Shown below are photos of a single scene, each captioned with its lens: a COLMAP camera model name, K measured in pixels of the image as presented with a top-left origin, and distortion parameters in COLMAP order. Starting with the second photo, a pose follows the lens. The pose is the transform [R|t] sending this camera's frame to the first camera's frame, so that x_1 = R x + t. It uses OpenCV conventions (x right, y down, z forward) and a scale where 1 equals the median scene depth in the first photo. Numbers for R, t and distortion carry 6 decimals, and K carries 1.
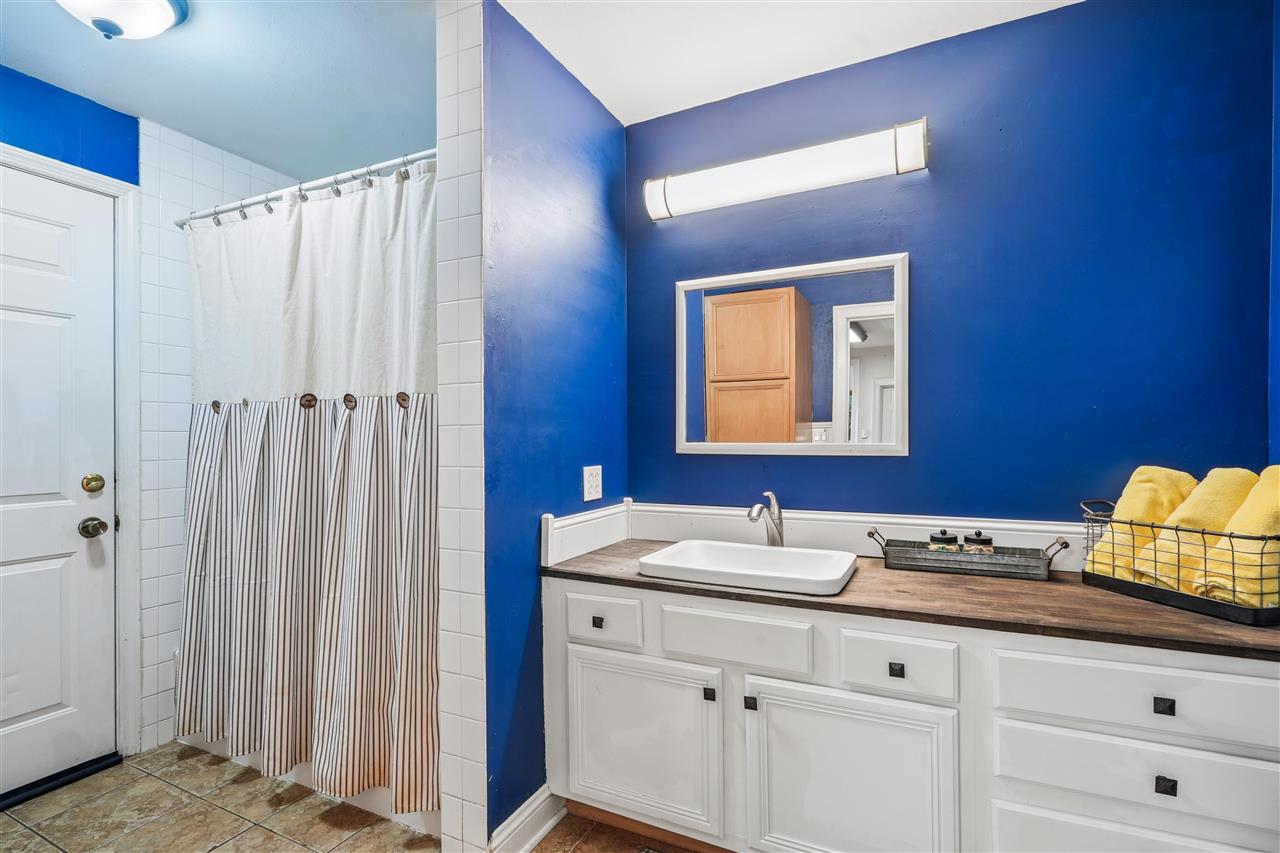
lens RADIAL K [[582.9, 0, 648.7], [0, 582.9, 439.6], [0, 0, 1]] dist [-0.005810, 0.002055]
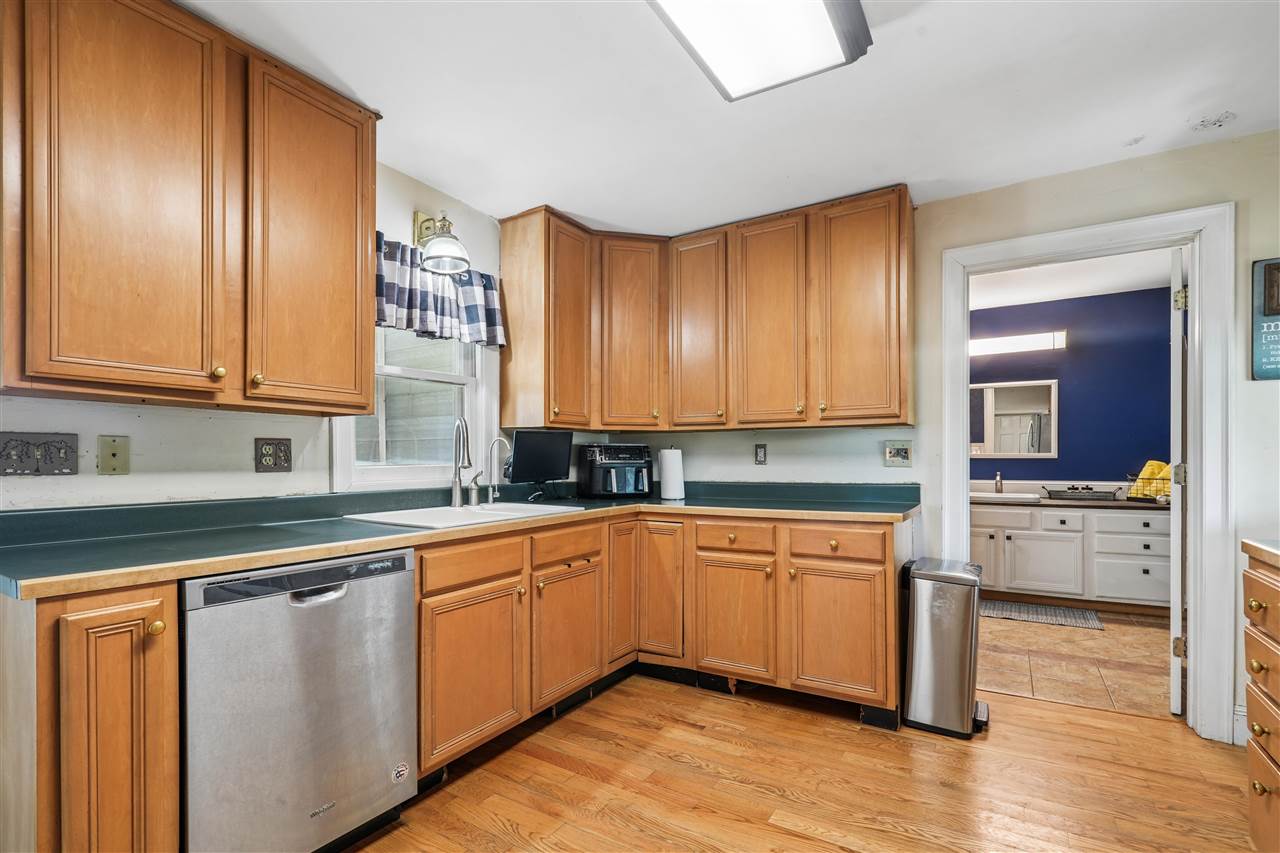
lens RADIAL K [[582.9, 0, 644.8], [0, 582.9, 461.7], [0, 0, 1]] dist [-0.005810, 0.002055]
pose [[0.995022, 0.000377, -0.099653, -0.687849], [0.000236, 0.999981, 0.006143, 0.016846], [0.099654, -0.006136, 0.995003, -1.076407]]
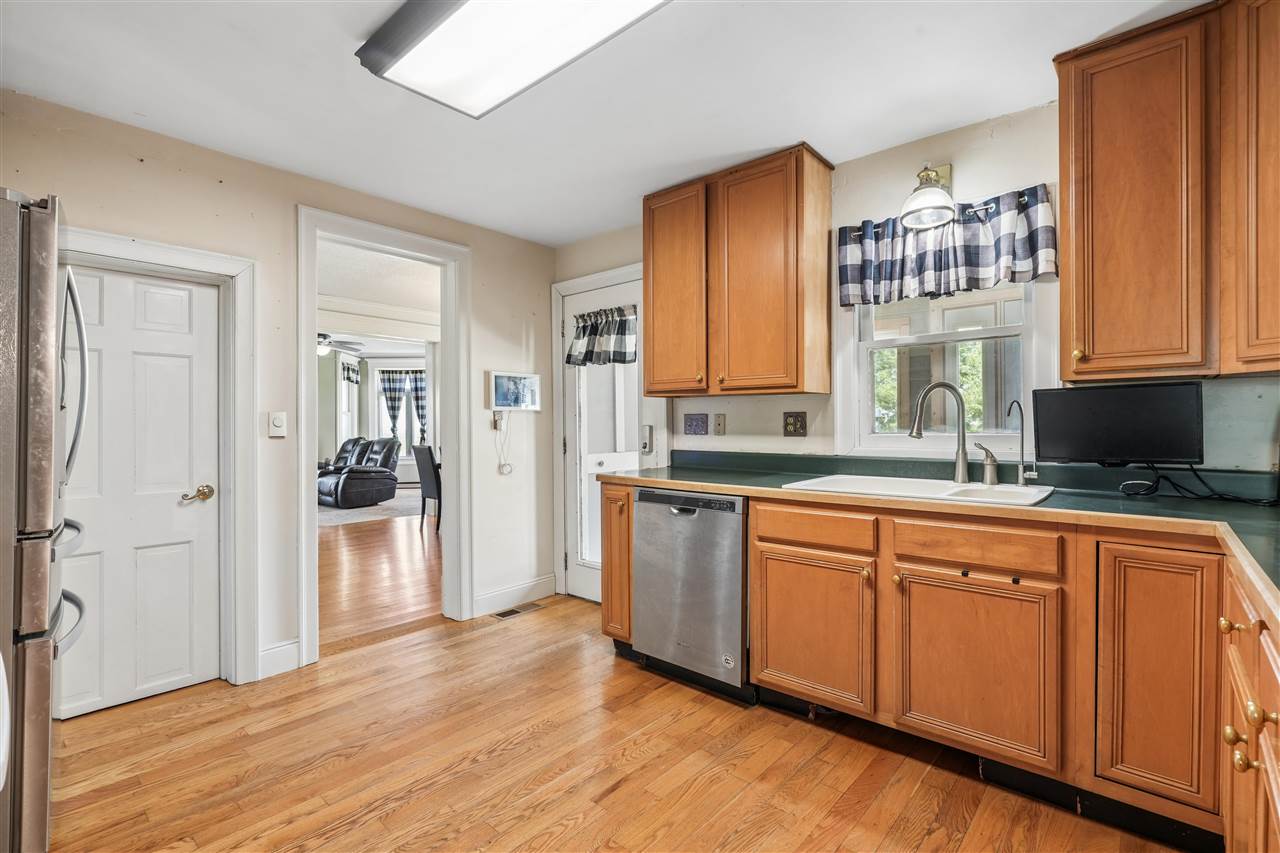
lens RADIAL K [[582.9, 0, 635.3], [0, 582.9, 429.6], [0, 0, 1]] dist [-0.005810, 0.002055]
pose [[-0.261371, 0.011765, -0.965167, -0.187909], [0.002571, 0.999931, 0.011493, 0.010068], [0.965235, 0.000523, -0.261383, -0.422227]]
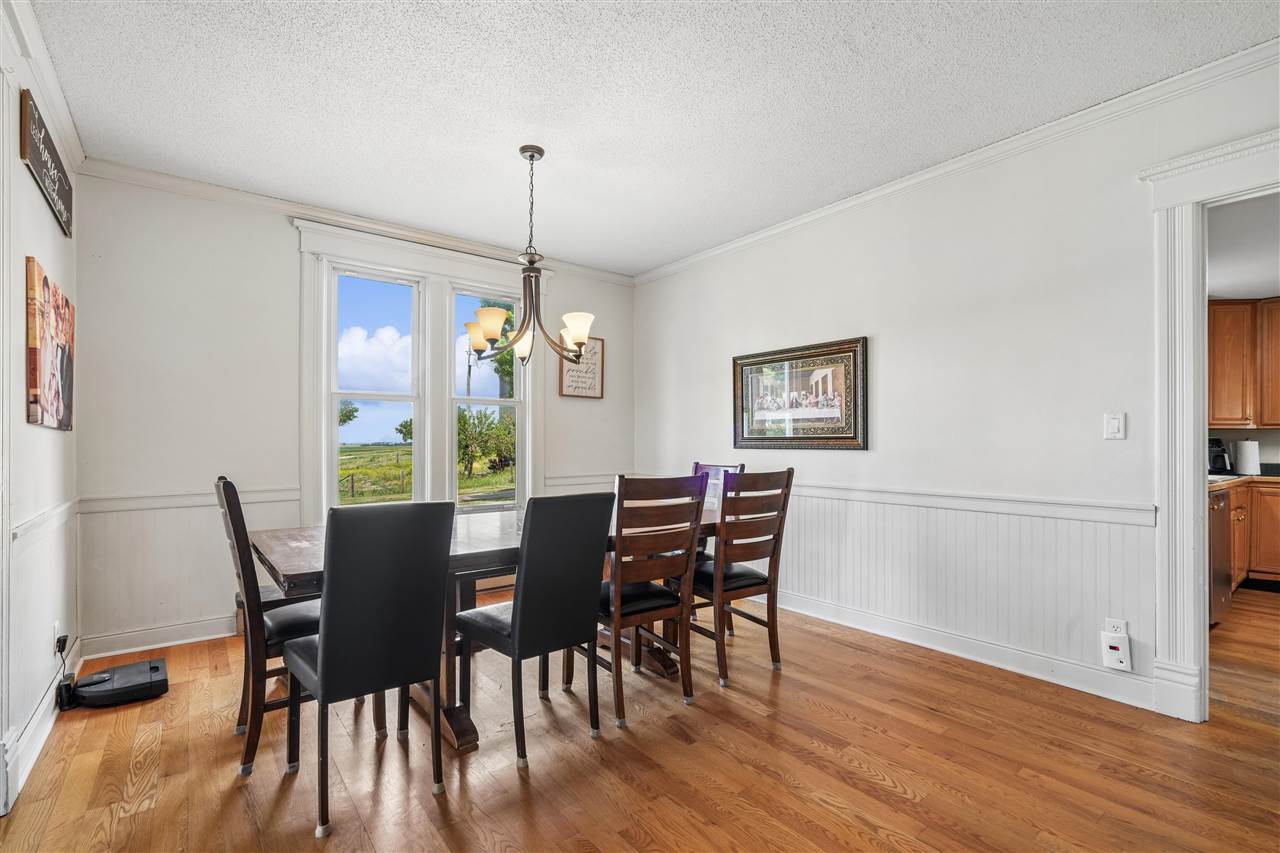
lens RADIAL K [[582.9, 0, 620.8], [0, 582.9, 445.0], [0, 0, 1]] dist [-0.005810, 0.002055]
pose [[0.889736, 0.006024, -0.456435, -1.601104], [-0.006181, 0.999980, 0.001149, 0.020536], [0.456433, 0.001799, 0.889756, -2.251361]]
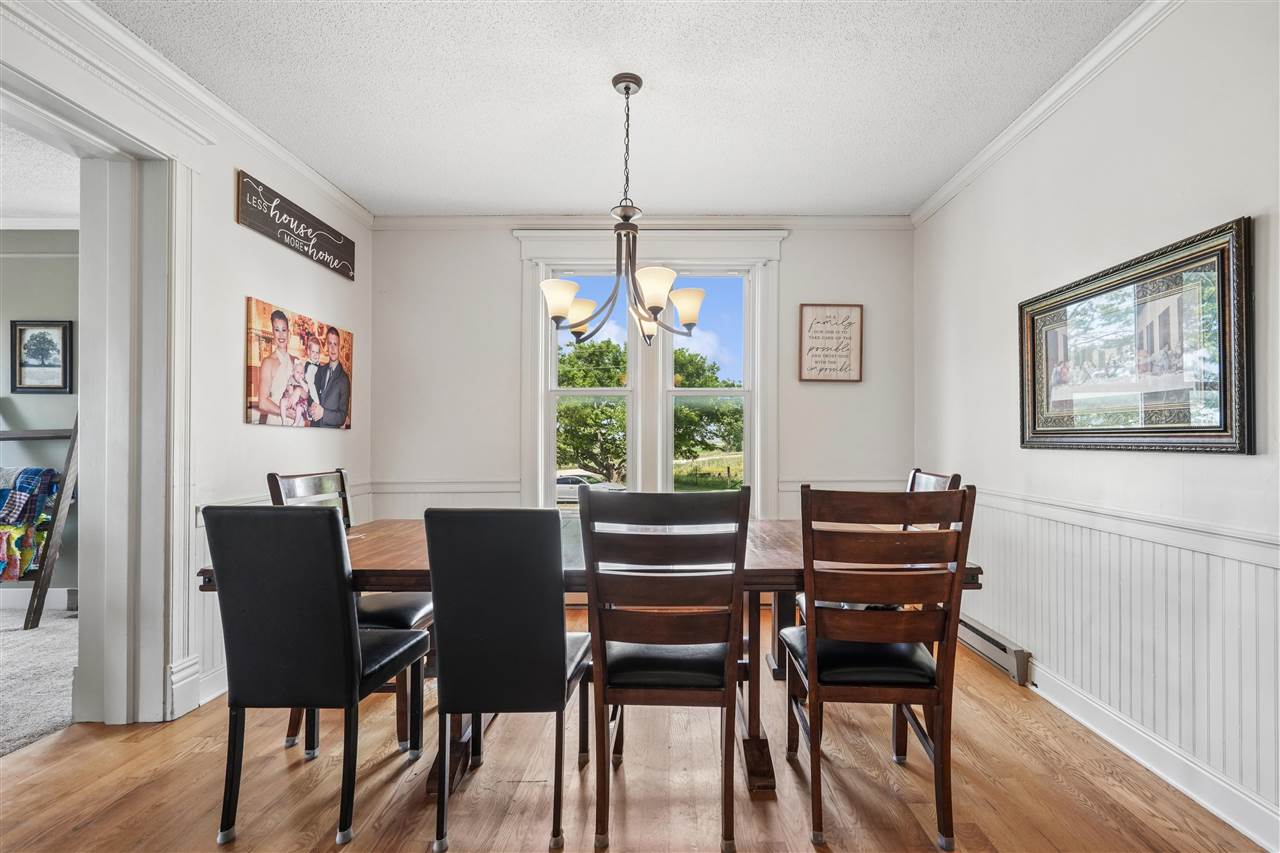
lens RADIAL K [[582.9, 0, 652.4], [0, 582.9, 437.7], [0, 0, 1]] dist [-0.005810, 0.002055]
pose [[0.430784, 0.002711, -0.902451, -1.427852], [-0.007317, 0.999973, -0.000489, 0.016991], [0.902425, 0.006814, 0.430792, -1.697008]]
